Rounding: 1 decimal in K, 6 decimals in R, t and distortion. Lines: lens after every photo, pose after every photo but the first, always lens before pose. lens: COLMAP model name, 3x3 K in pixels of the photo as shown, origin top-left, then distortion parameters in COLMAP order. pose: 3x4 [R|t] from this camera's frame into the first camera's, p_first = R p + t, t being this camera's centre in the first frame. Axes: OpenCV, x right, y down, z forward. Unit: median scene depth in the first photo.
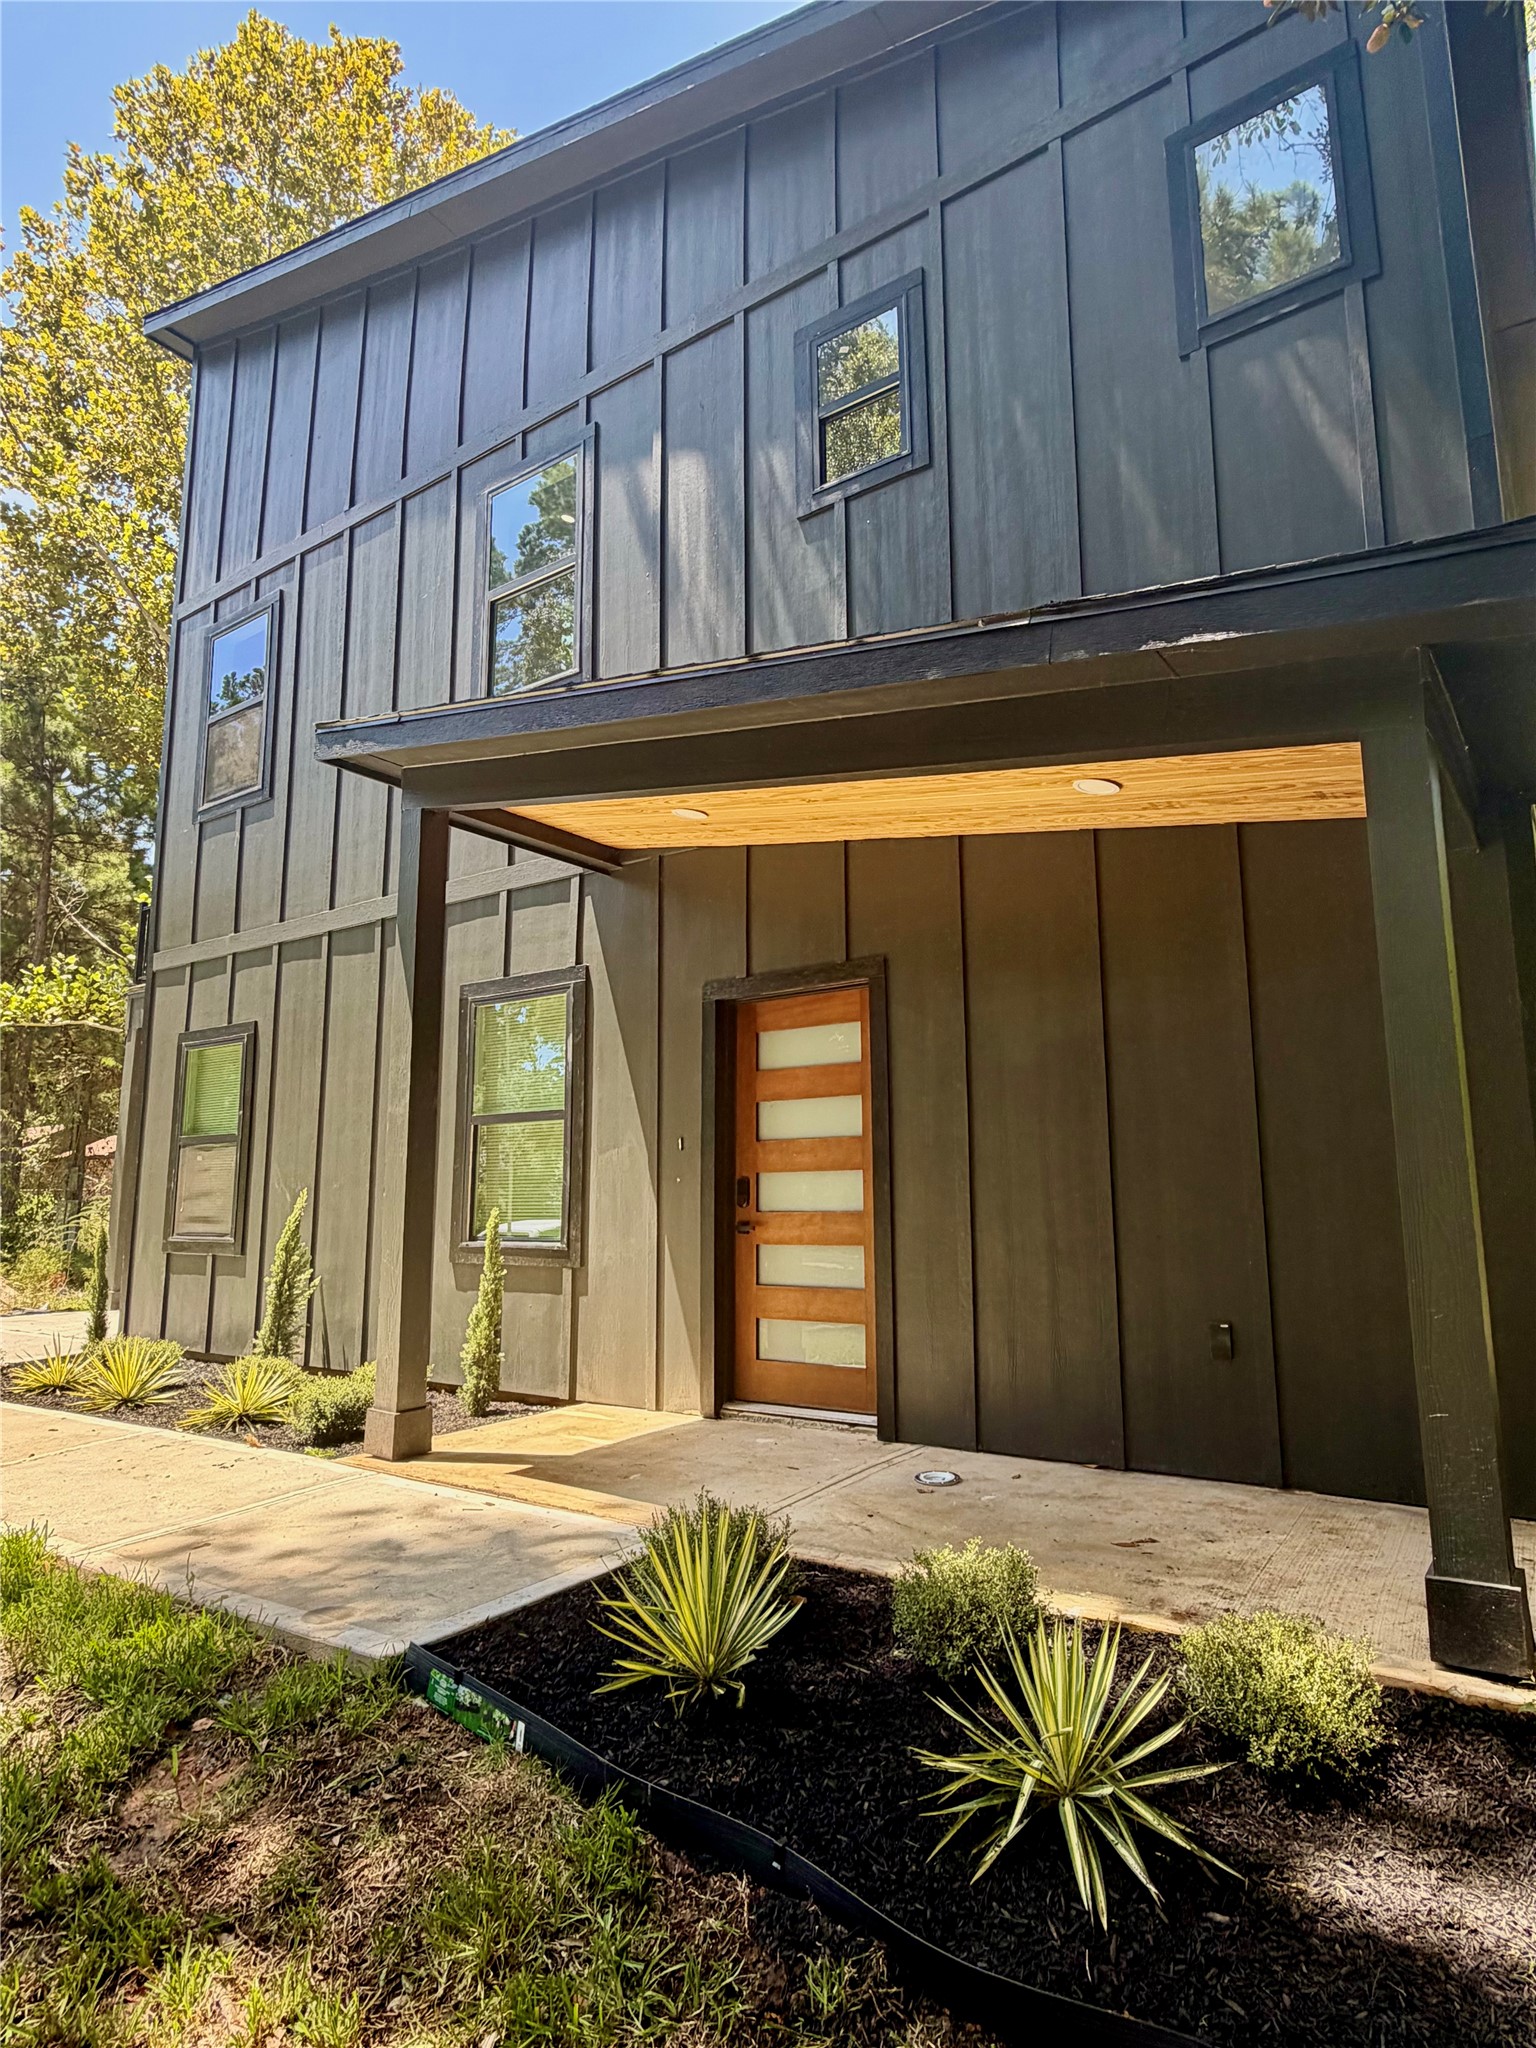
lens RADIAL K [[1155.5, 0, 768.8], [0, 1155.5, 1024.1], [0, 0, 1]] dist [-0.001049, -0.000140]
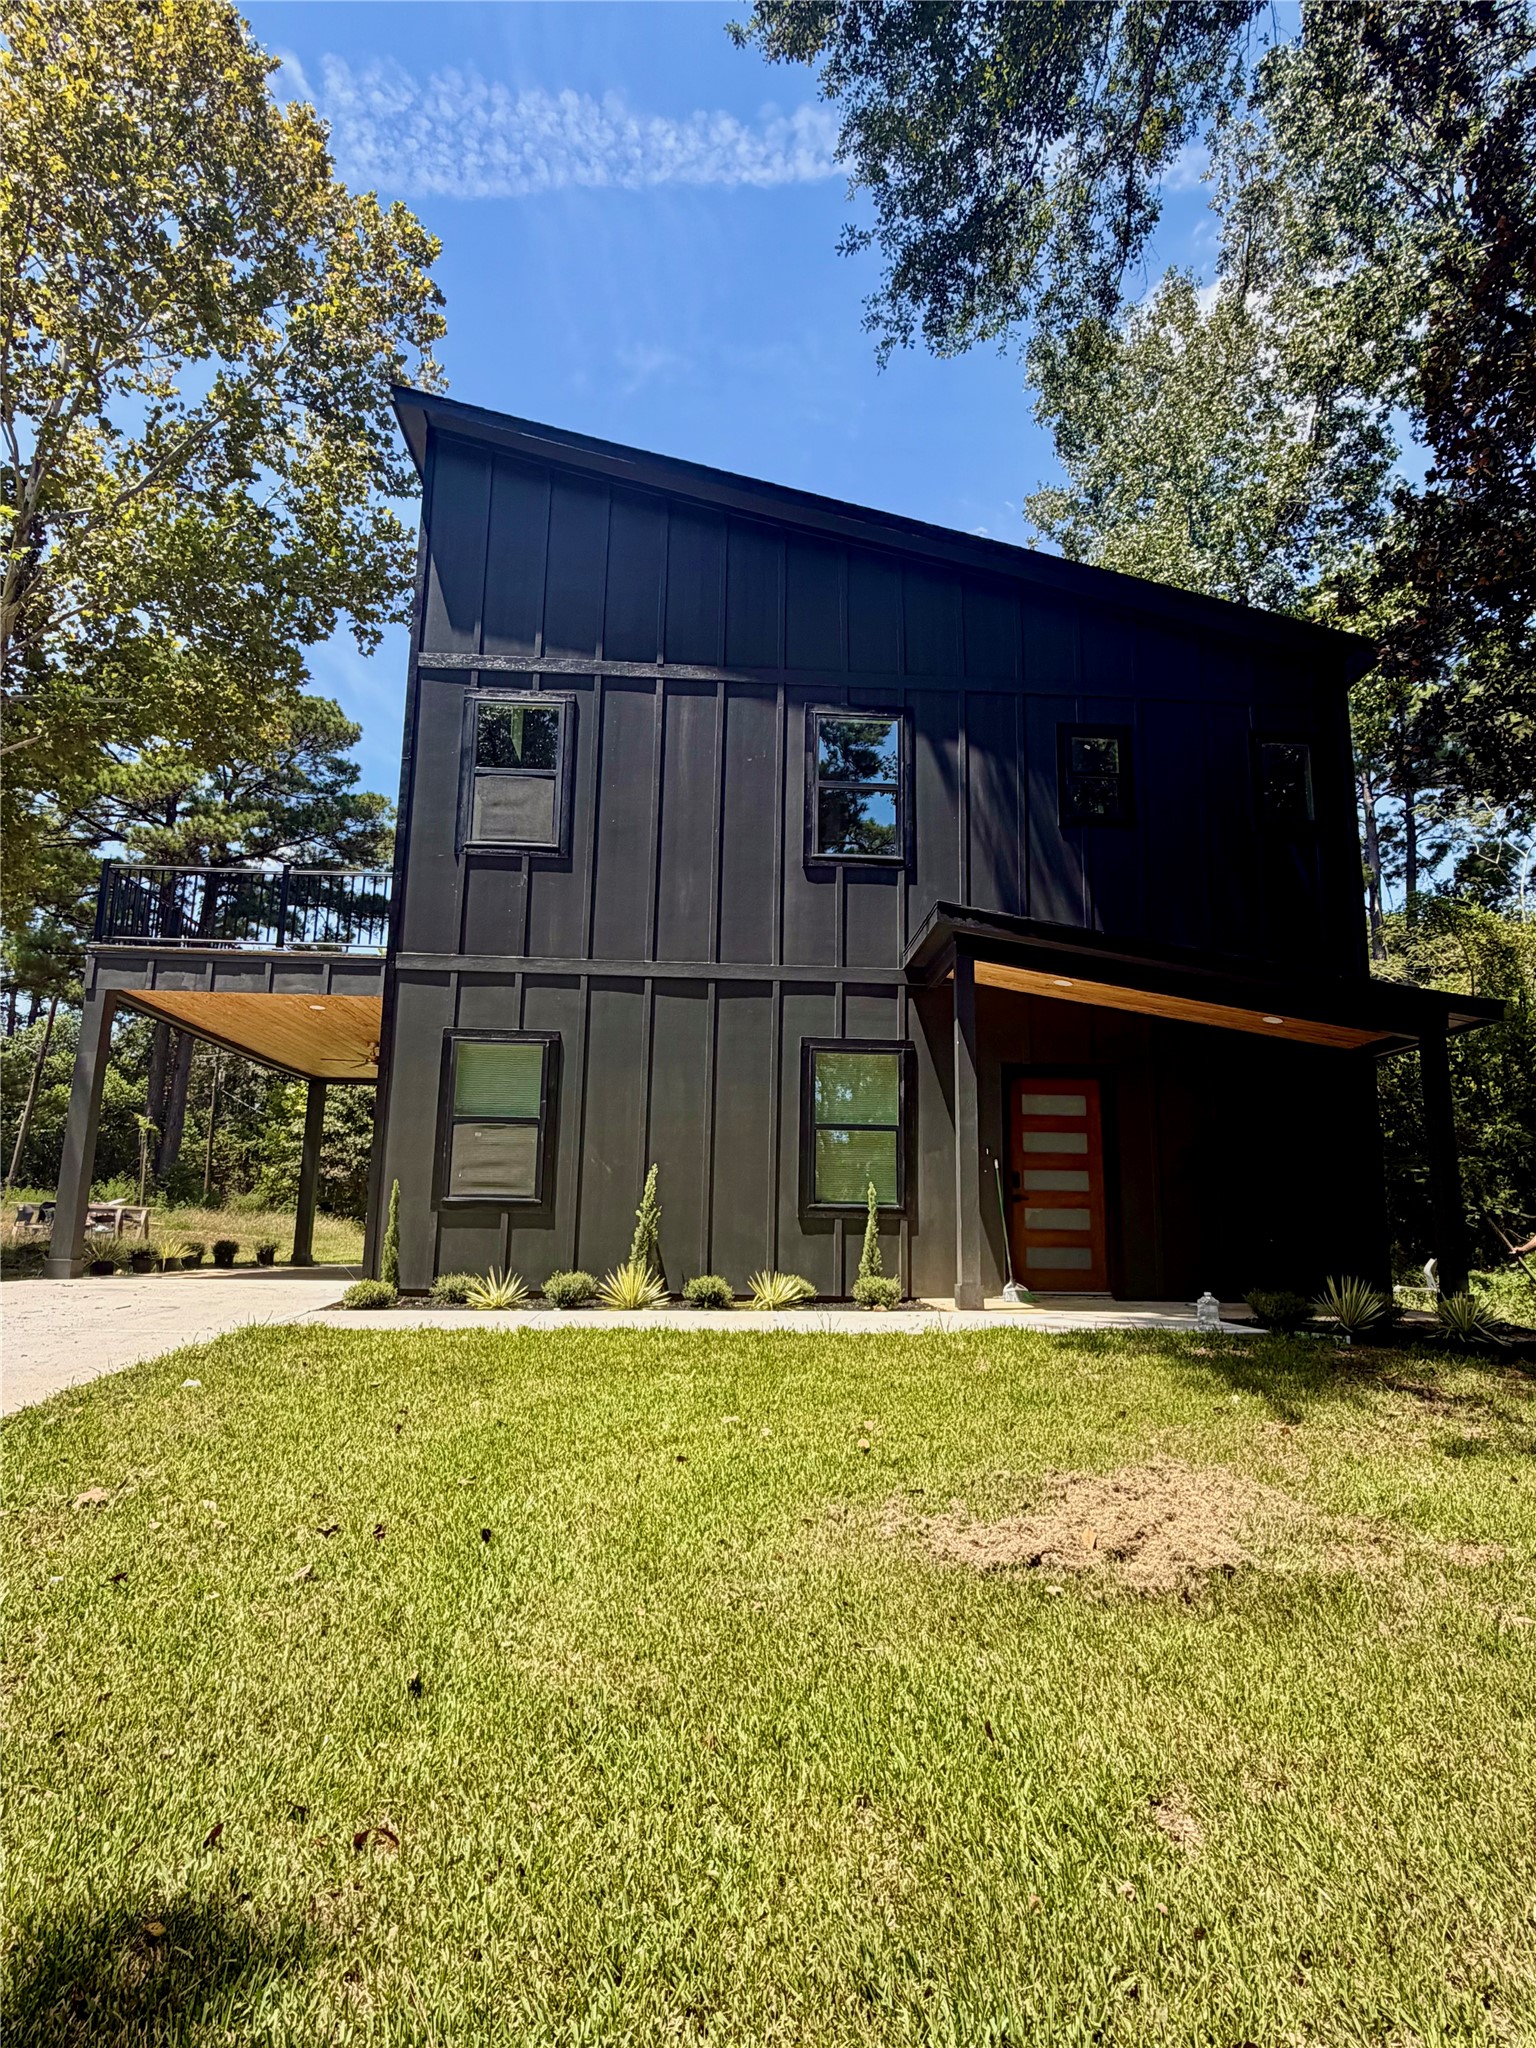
lens RADIAL K [[1155.5, 0, 768.8], [0, 1155.5, 1024.1], [0, 0, 1]] dist [-0.001049, -0.000140]
pose [[0.782270, 0.138406, 0.607369, -1.052671], [-0.117060, 0.990297, -0.074898, 0.058893], [-0.611842, -0.012508, 0.790881, -0.151534]]
